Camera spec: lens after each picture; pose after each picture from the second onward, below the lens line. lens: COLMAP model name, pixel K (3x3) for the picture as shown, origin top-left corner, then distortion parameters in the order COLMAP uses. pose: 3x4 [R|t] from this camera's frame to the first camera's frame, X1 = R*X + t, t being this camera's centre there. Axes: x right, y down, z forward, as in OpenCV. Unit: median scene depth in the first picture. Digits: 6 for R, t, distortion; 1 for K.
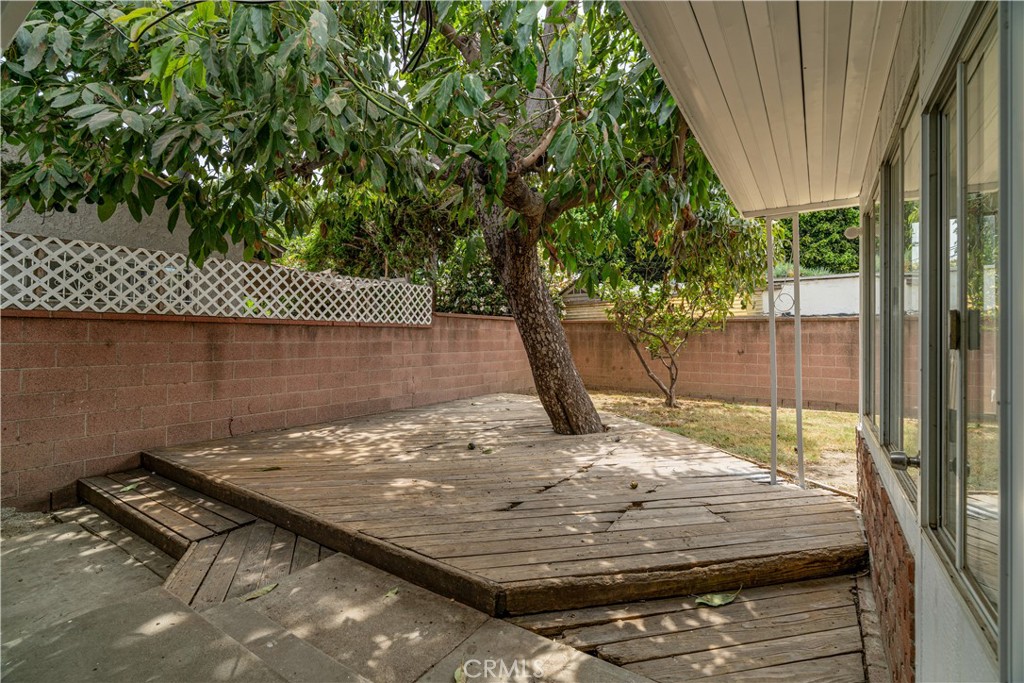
lens RADIAL K [[466.5, 0, 508.5], [0, 466.5, 337.4], [0, 0, 1]] dist [-0.005478, -0.000382]
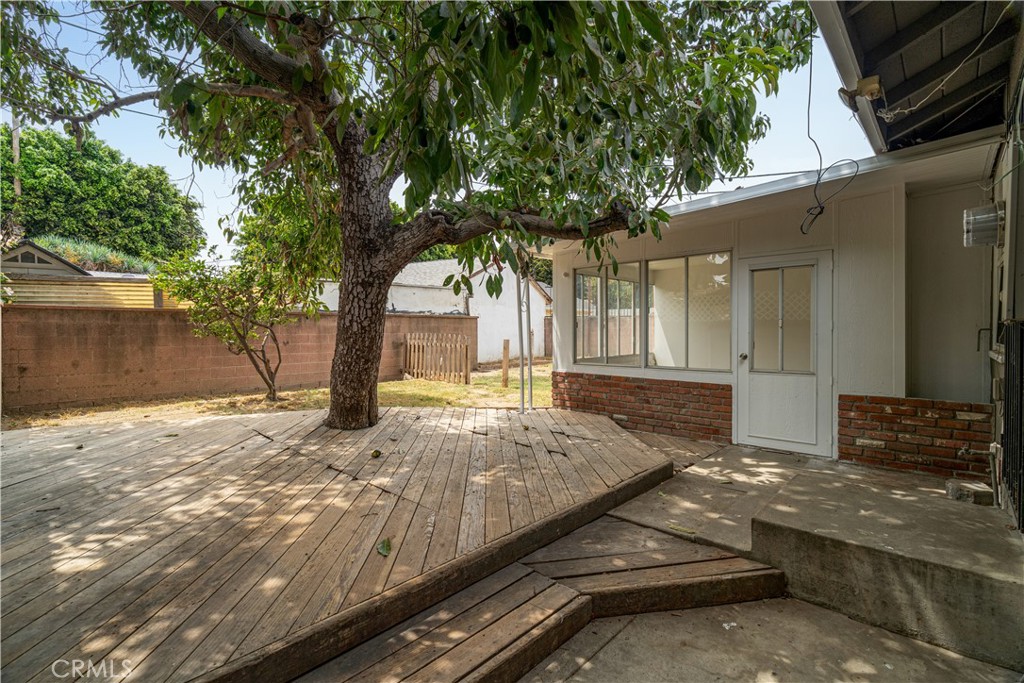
lens RADIAL K [[466.5, 0, 508.6], [0, 466.5, 339.1], [0, 0, 1]] dist [-0.005478, -0.000382]
pose [[0.155992, -0.027113, 0.987386, -0.398120], [0.006552, 0.999630, 0.026414, -0.002018], [-0.987737, 0.002349, 0.156112, 0.271805]]
